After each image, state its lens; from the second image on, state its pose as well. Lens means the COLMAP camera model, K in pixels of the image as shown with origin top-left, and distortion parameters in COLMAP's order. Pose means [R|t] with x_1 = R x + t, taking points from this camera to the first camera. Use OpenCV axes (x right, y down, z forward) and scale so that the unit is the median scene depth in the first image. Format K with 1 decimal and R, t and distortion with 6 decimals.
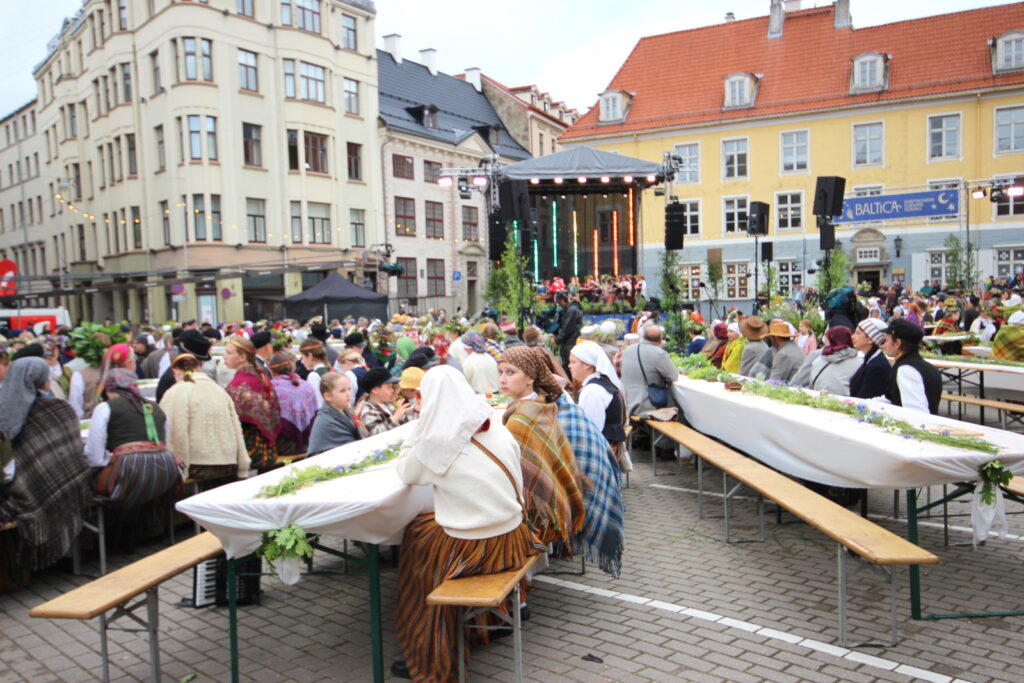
lens RADIAL K [[891.9, 0, 512.0], [0, 891.9, 341.5], [0, 0, 1]] dist [0.003942, 0.064972]
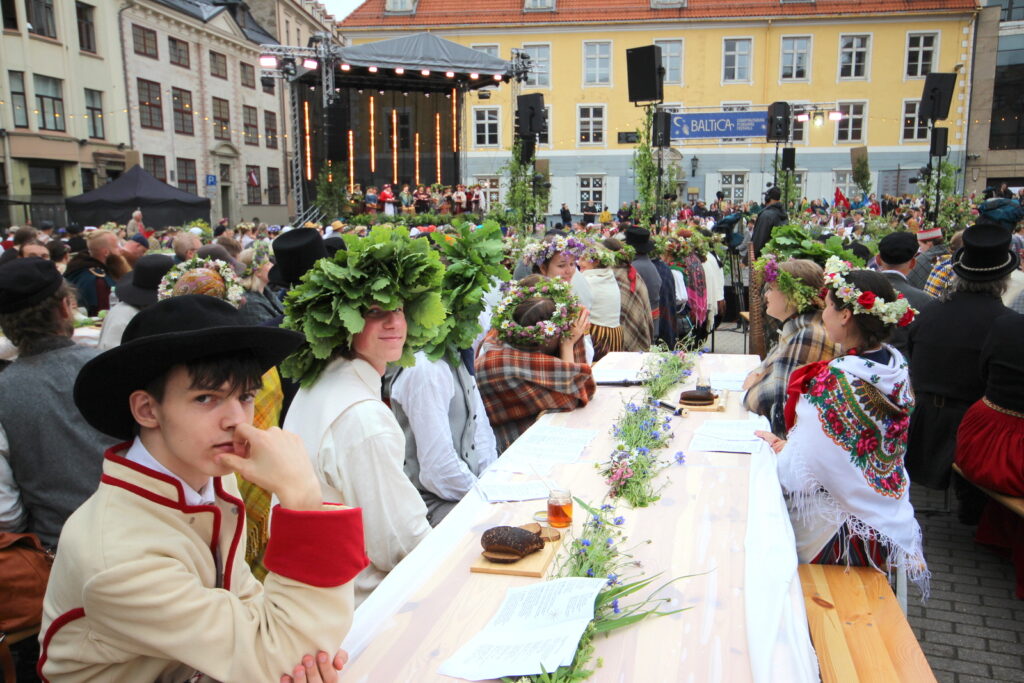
lens RADIAL K [[891.9, 0, 512.0], [0, 891.9, 341.5], [0, 0, 1]] dist [0.003942, 0.064972]
pose [[0.930818, -0.030221, 0.364231, -0.134086], [-0.003813, 0.995718, 0.092360, 0.000288], [-0.365463, -0.087360, 0.926717, 0.105326]]
